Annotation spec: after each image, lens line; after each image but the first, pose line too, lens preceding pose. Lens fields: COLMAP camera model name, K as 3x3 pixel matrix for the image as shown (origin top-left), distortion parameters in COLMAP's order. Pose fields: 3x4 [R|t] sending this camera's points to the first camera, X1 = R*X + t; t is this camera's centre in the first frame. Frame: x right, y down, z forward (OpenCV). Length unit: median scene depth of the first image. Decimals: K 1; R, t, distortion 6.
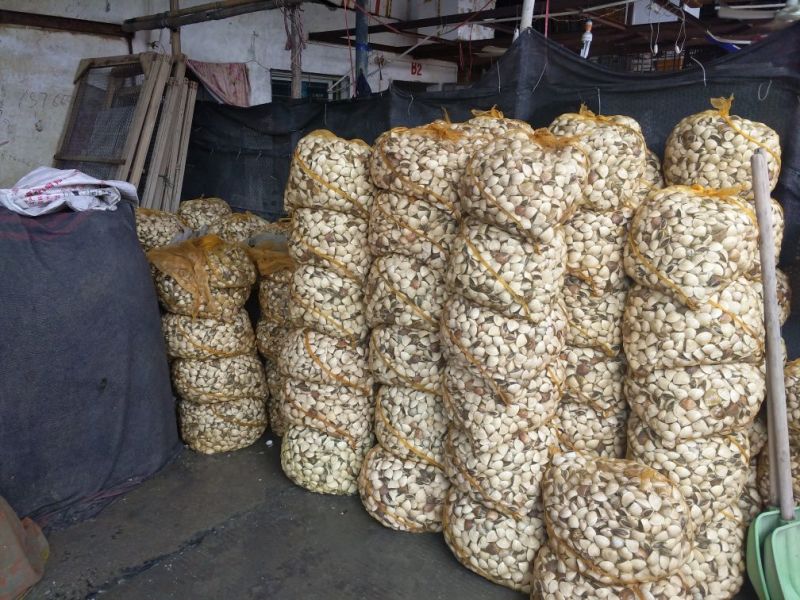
lens RADIAL K [[630.5, 0, 402.2], [0, 630.5, 293.2], [0, 0, 1]] dist [0.050340, -0.063392]
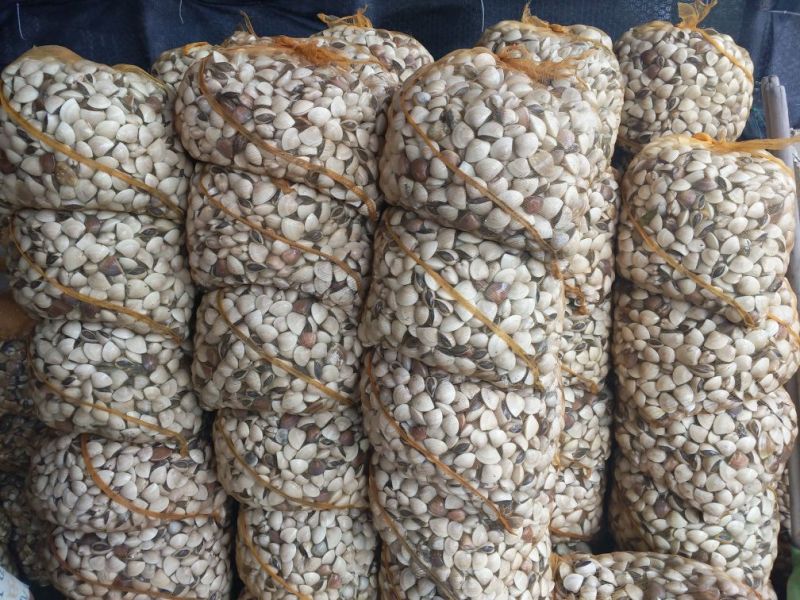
lens RADIAL K [[630.5, 0, 397.9], [0, 630.5, 297.6], [0, 0, 1]] dist [0.050340, -0.063392]
pose [[0.907602, -0.149422, 0.392342, -0.117756], [0.101773, 0.984952, 0.139685, -0.120488], [-0.407310, -0.086849, 0.909151, 0.479673]]
